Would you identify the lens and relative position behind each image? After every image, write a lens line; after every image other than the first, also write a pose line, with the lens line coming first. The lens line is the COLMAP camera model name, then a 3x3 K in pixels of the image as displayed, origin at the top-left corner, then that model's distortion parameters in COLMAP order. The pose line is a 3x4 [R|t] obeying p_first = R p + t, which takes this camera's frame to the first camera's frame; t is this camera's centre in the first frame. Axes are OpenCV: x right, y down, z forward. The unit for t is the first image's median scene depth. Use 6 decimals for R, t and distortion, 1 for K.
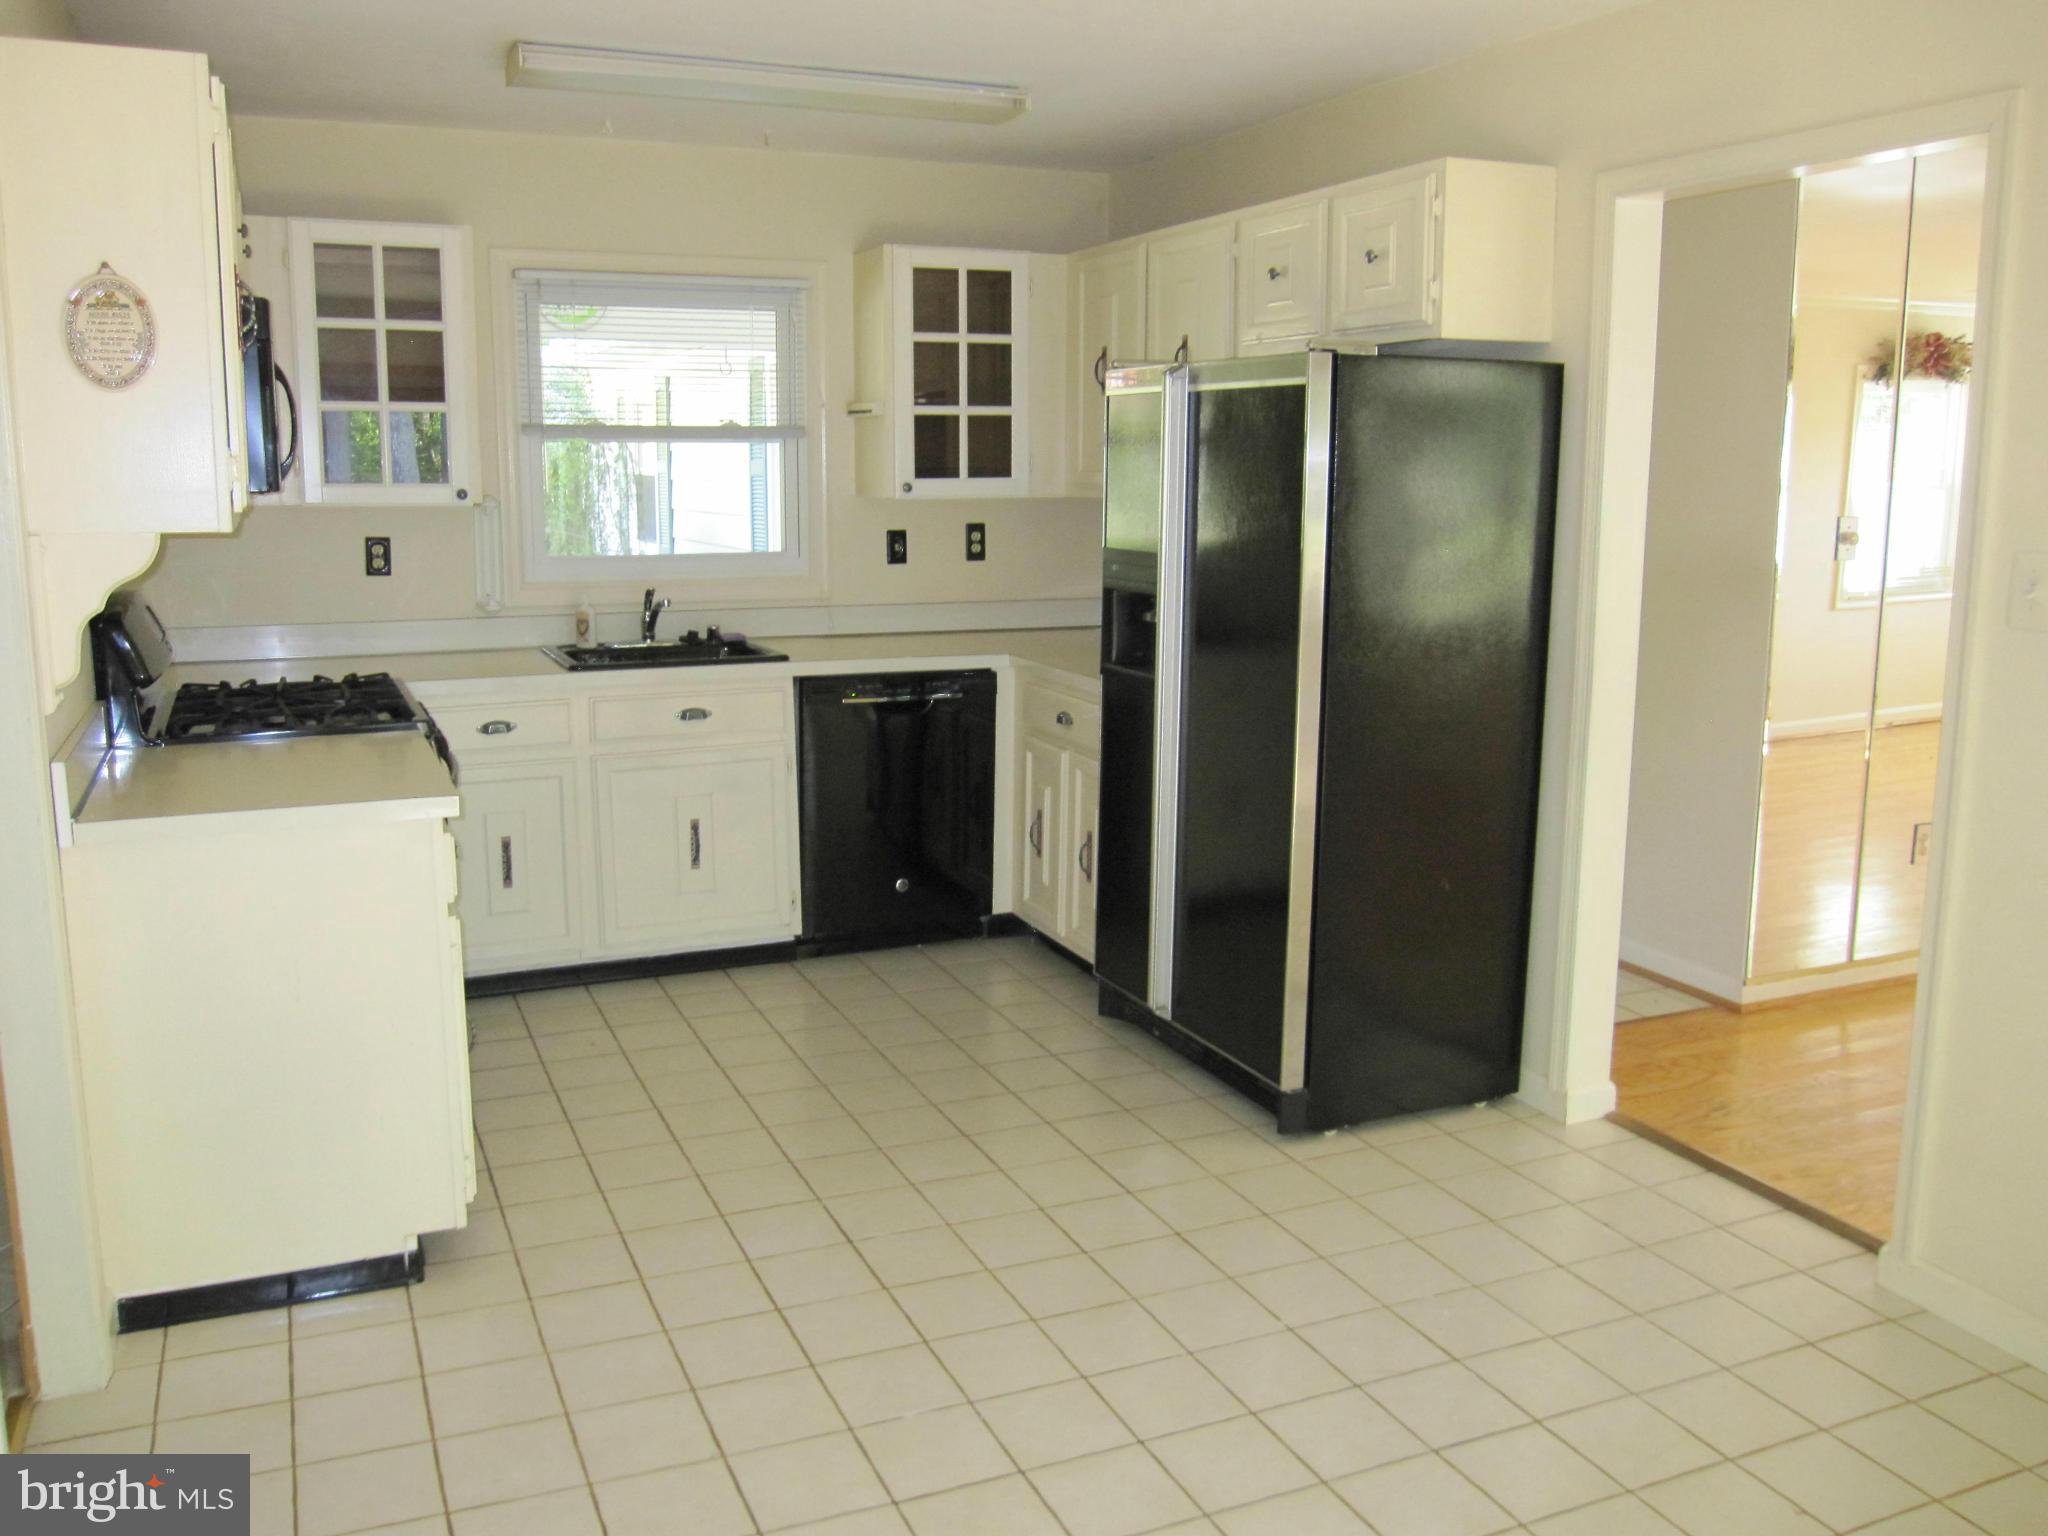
lens RADIAL K [[1677.3, 0, 1024.0], [0, 1677.3, 768.0], [0, 0, 1]] dist [-0.028230, 0.004374]
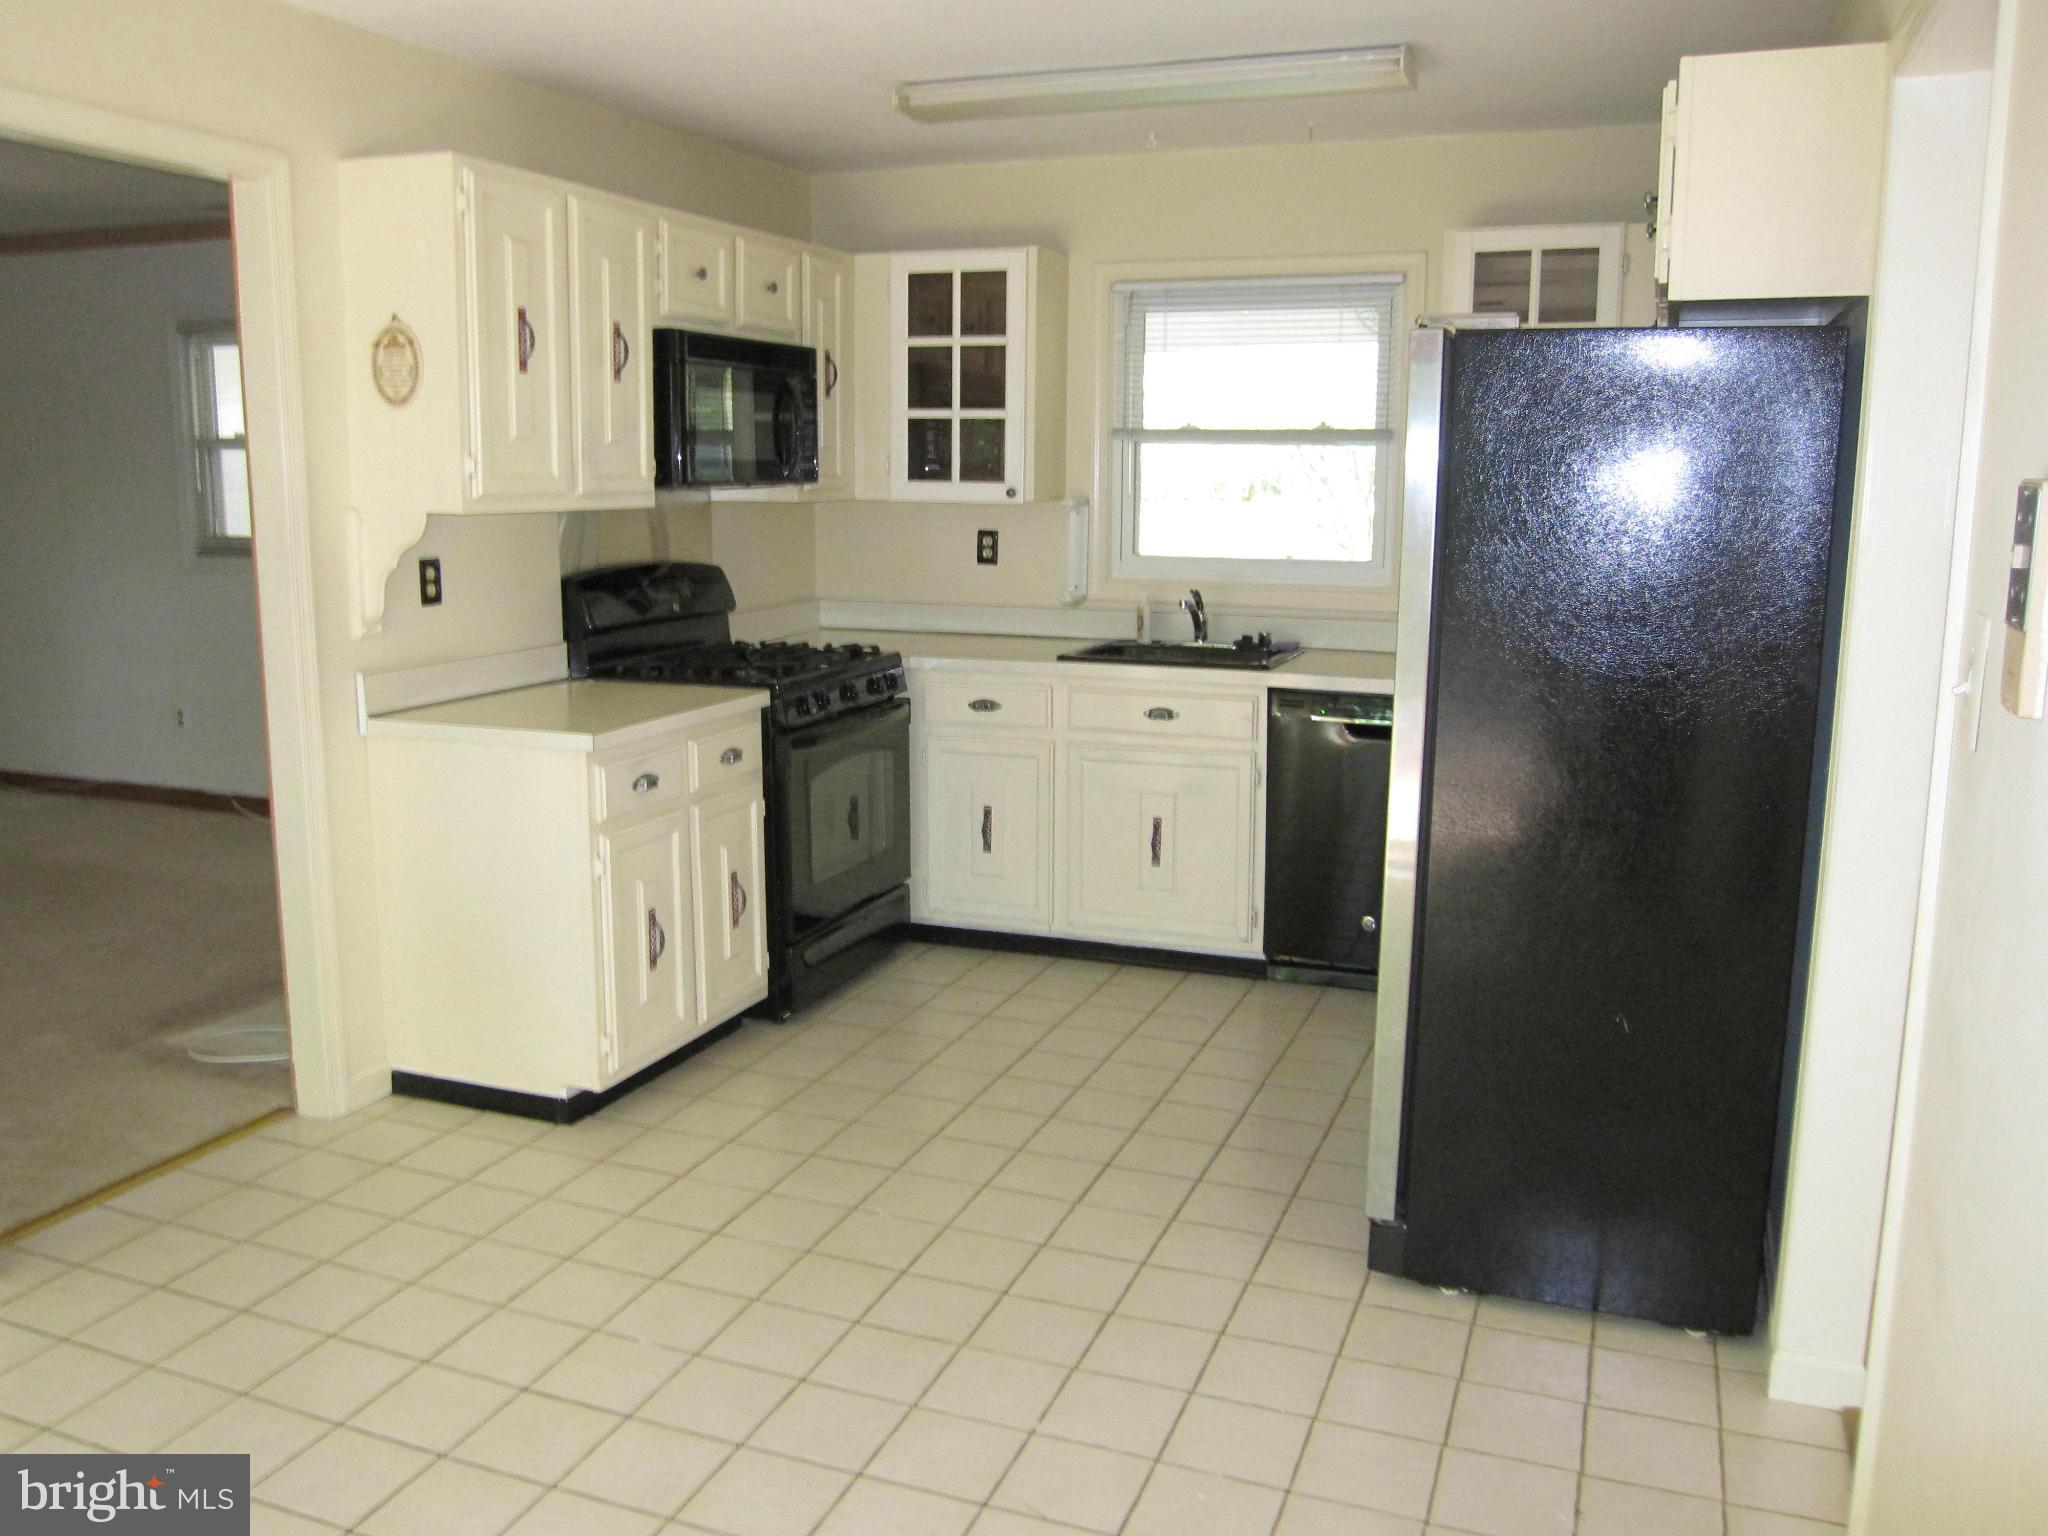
lens RADIAL K [[1718.2, 0, 1024.0], [0, 1718.2, 768.0], [0, 0, 1]] dist [-0.001441, -0.006605]
pose [[0.715369, 0.126759, -0.687153, 0.550653], [-0.132009, 0.990216, 0.045235, -0.042562], [0.686164, 0.058350, 0.725103, 0.226432]]
